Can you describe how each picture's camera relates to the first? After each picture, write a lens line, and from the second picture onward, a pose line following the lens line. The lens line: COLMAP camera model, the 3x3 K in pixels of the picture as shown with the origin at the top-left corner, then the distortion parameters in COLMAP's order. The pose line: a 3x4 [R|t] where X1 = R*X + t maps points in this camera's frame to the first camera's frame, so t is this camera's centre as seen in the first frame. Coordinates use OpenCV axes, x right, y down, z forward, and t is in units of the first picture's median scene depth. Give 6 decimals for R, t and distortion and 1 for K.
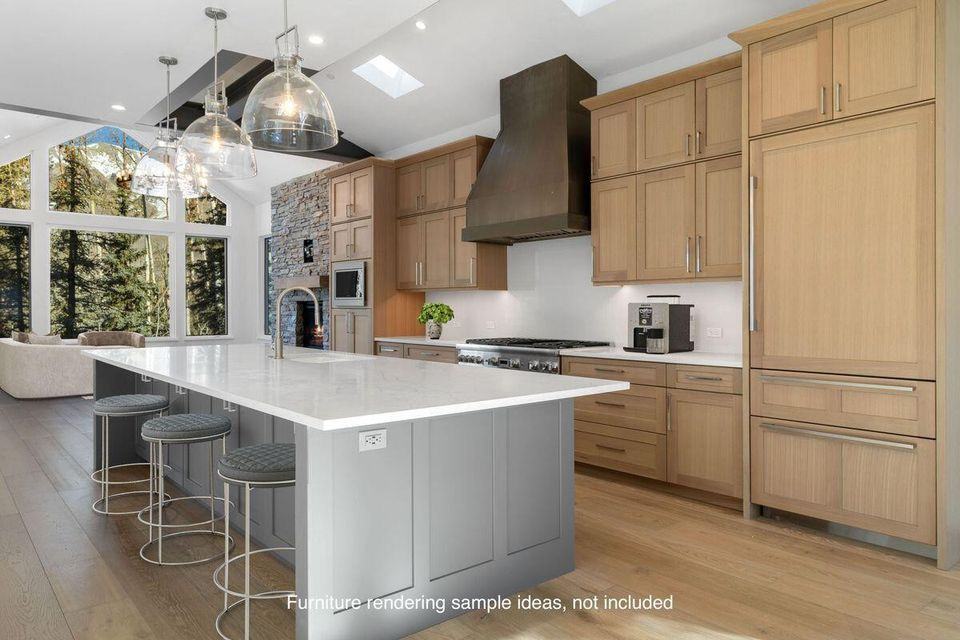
lens RADIAL K [[648.7, 0, 477.6], [0, 648.7, 307.7], [0, 0, 1]] dist [0.001701, 0.000195]
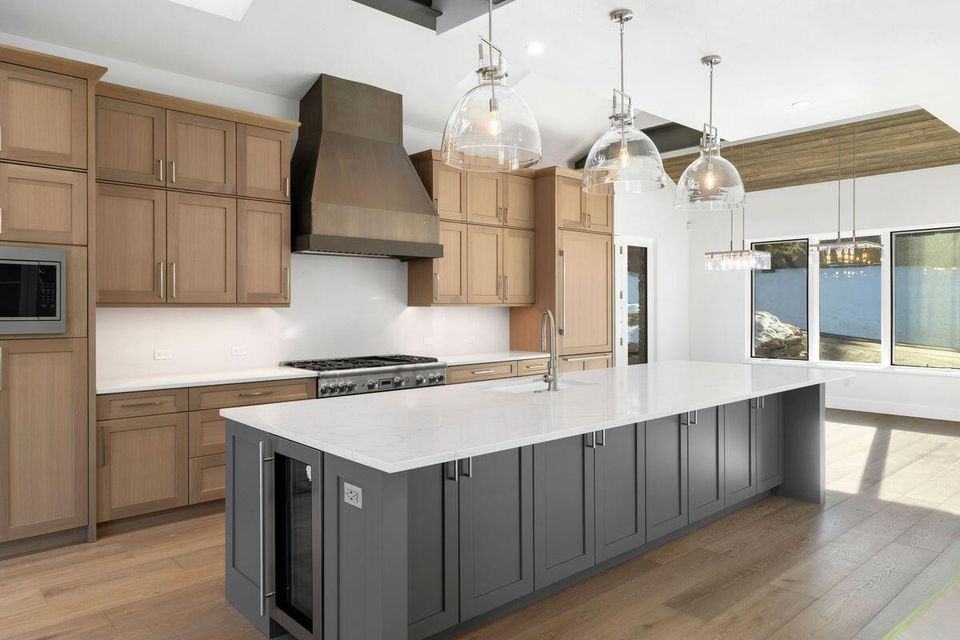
lens RADIAL K [[648.7, 0, 477.6], [0, 648.7, 307.7], [0, 0, 1]] dist [0.001701, 0.000195]
pose [[-0.026818, -0.005820, 0.999623, -0.892334], [-0.003304, 0.999978, 0.005734, -0.031734], [-0.999635, -0.003149, -0.026837, 0.824291]]
